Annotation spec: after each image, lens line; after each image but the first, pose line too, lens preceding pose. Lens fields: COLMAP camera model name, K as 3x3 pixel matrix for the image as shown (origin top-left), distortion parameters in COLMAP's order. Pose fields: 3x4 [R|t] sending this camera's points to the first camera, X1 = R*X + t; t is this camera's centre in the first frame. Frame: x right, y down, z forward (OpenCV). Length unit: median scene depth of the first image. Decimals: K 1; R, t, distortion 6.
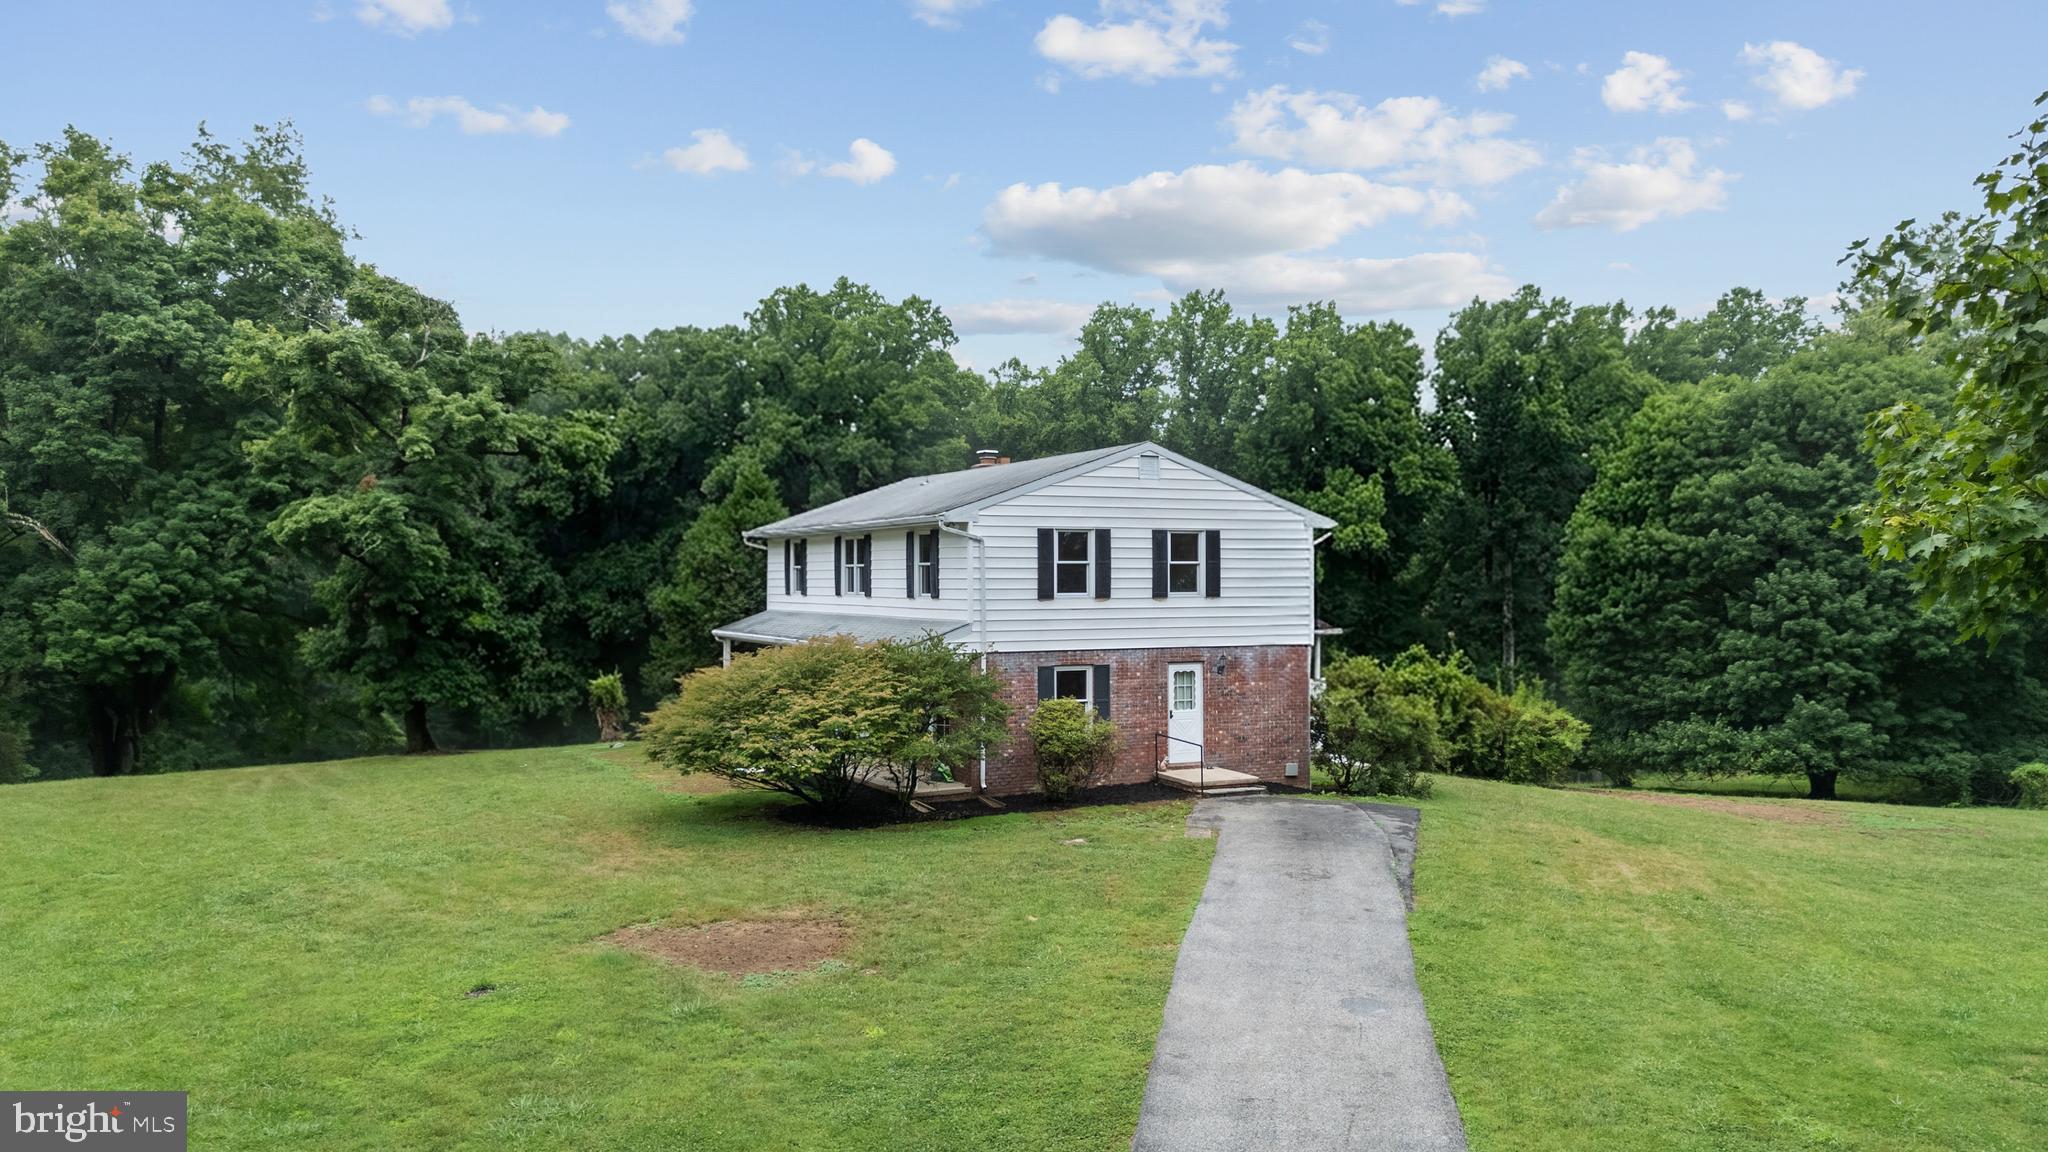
lens RADIAL K [[1504.9, 0, 1033.9], [0, 1504.9, 581.5], [0, 0, 1]] dist [0.088466, -0.095484]
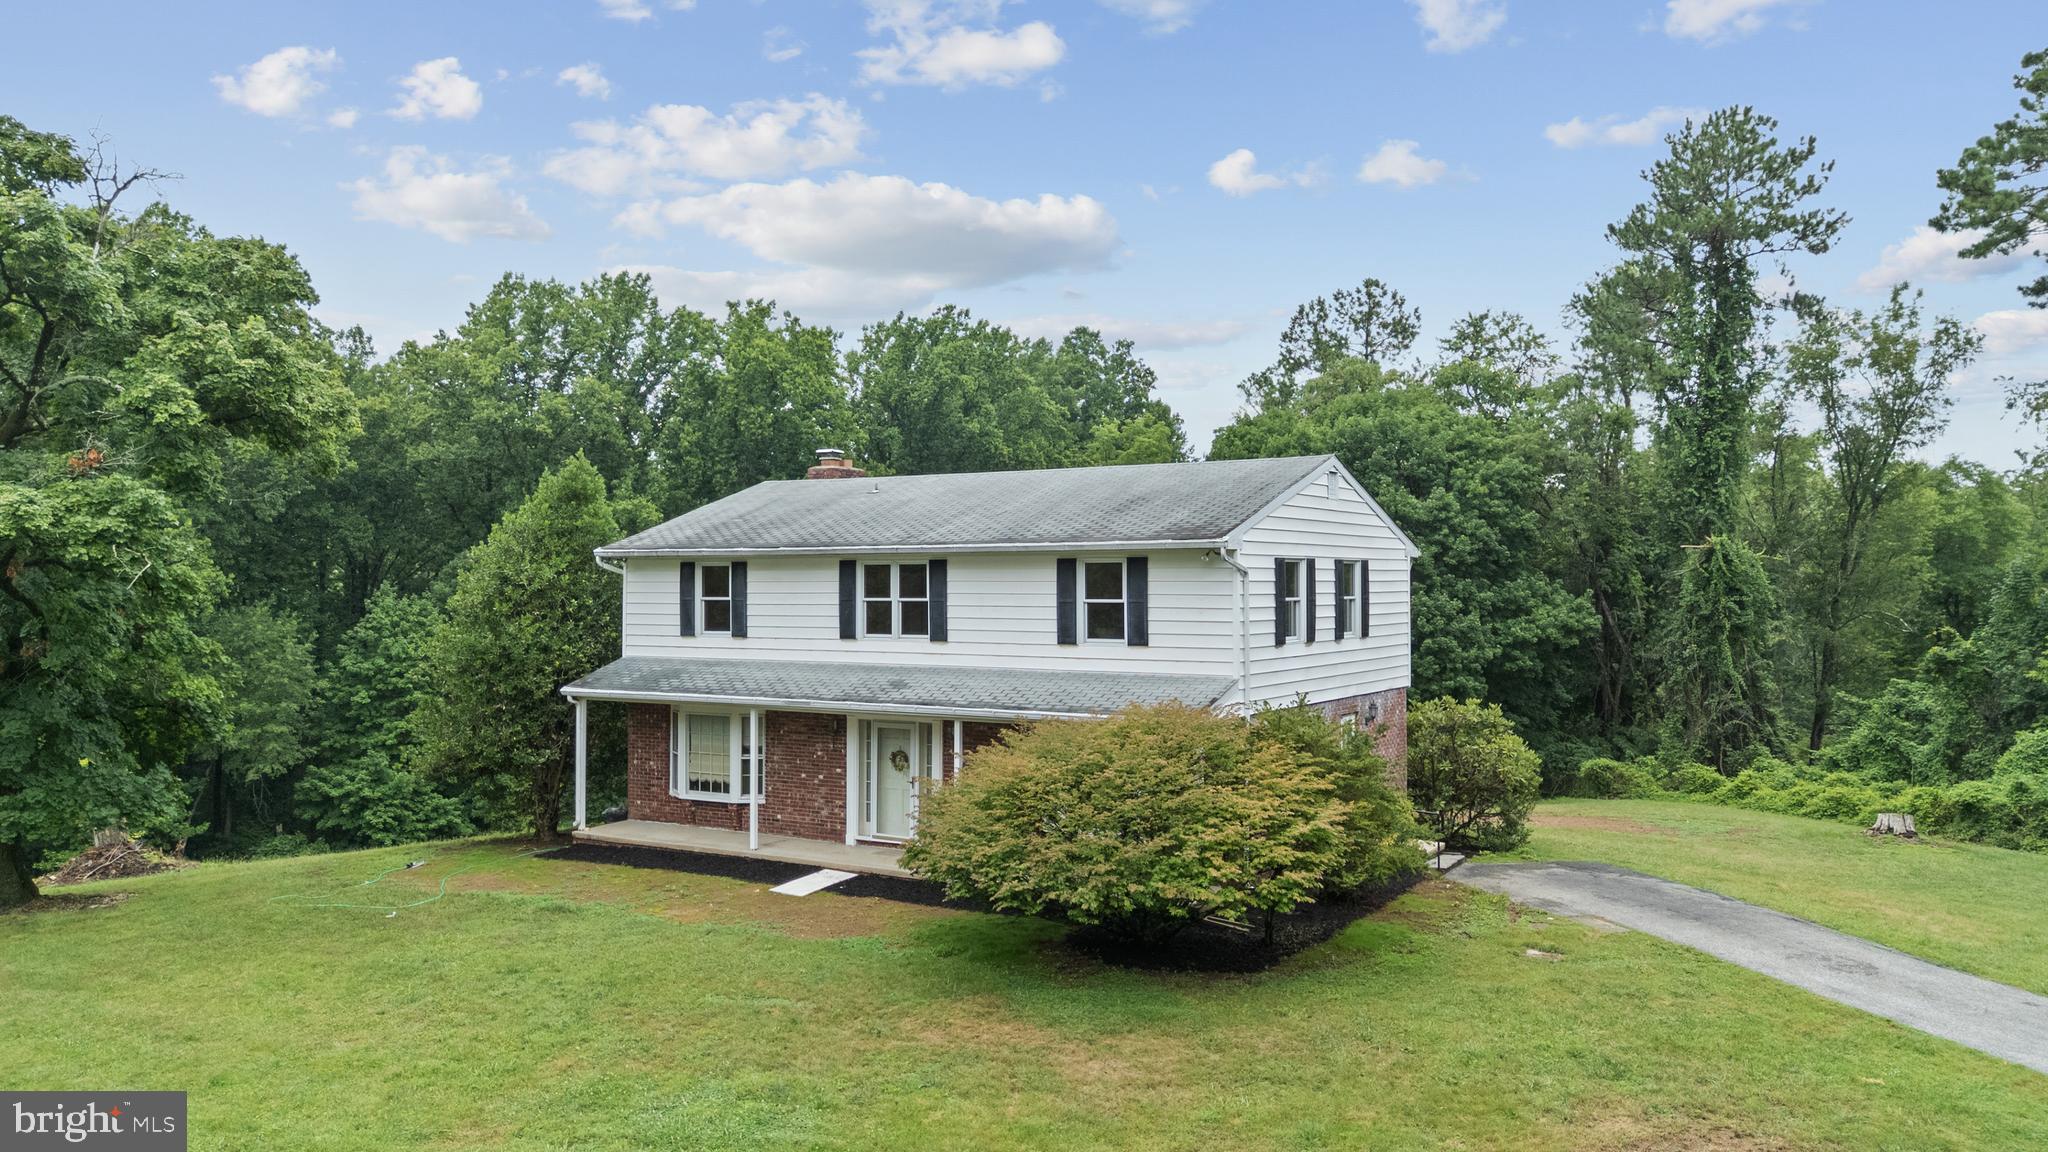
lens RADIAL K [[1504.9, 0, 1033.9], [0, 1504.9, 581.5], [0, 0, 1]] dist [0.088466, -0.095484]
pose [[0.857604, 0.001595, 0.514308, -0.384447], [0.001114, 0.999987, -0.004958, -0.013481], [-0.514309, 0.004825, 0.857591, 0.275655]]
